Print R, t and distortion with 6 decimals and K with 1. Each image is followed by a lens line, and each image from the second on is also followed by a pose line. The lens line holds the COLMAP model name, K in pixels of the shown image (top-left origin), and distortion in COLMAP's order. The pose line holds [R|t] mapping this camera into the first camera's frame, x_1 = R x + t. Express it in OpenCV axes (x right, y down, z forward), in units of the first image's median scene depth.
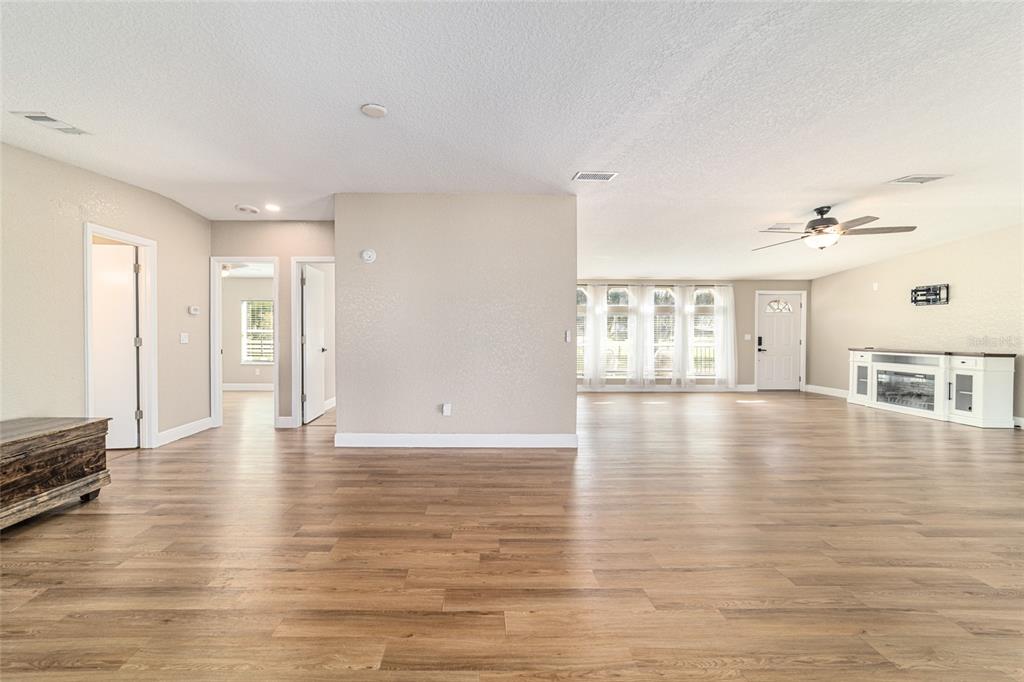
lens RADIAL K [[394.8, 0, 483.2], [0, 394.8, 337.0], [0, 0, 1]] dist [-0.009255, 0.002200]
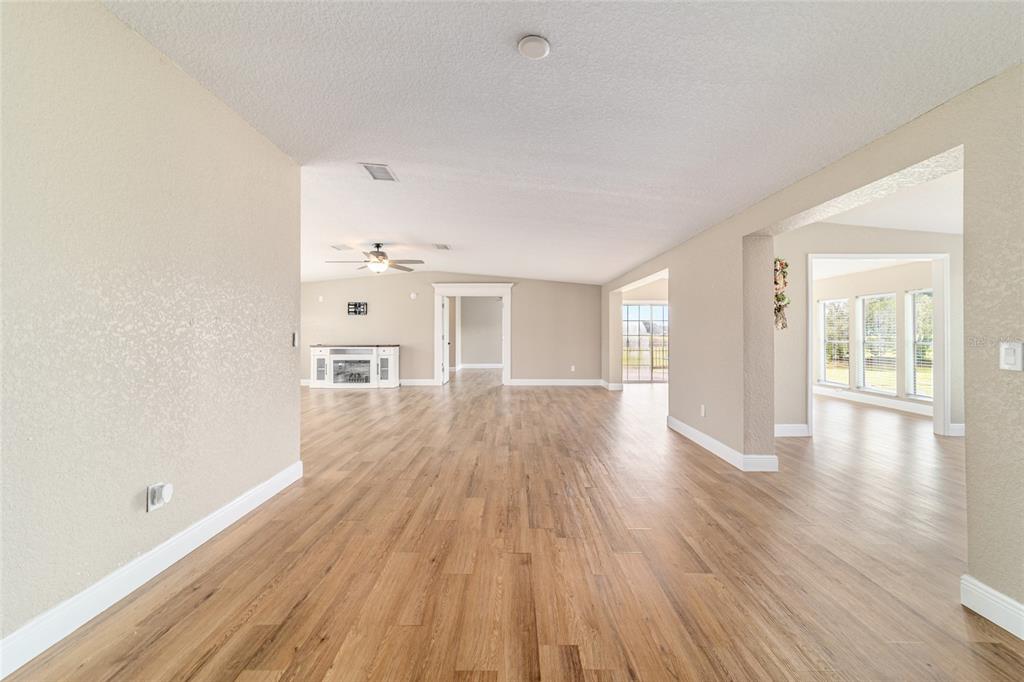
lens RADIAL K [[394.8, 0, 504.1], [0, 394.8, 332.4], [0, 0, 1]] dist [-0.009255, 0.002200]
pose [[0.031848, -0.001913, 0.999491, -0.557722], [0.014186, 0.999898, 0.001462, -0.011186], [-0.999392, 0.014132, 0.031872, 0.556807]]
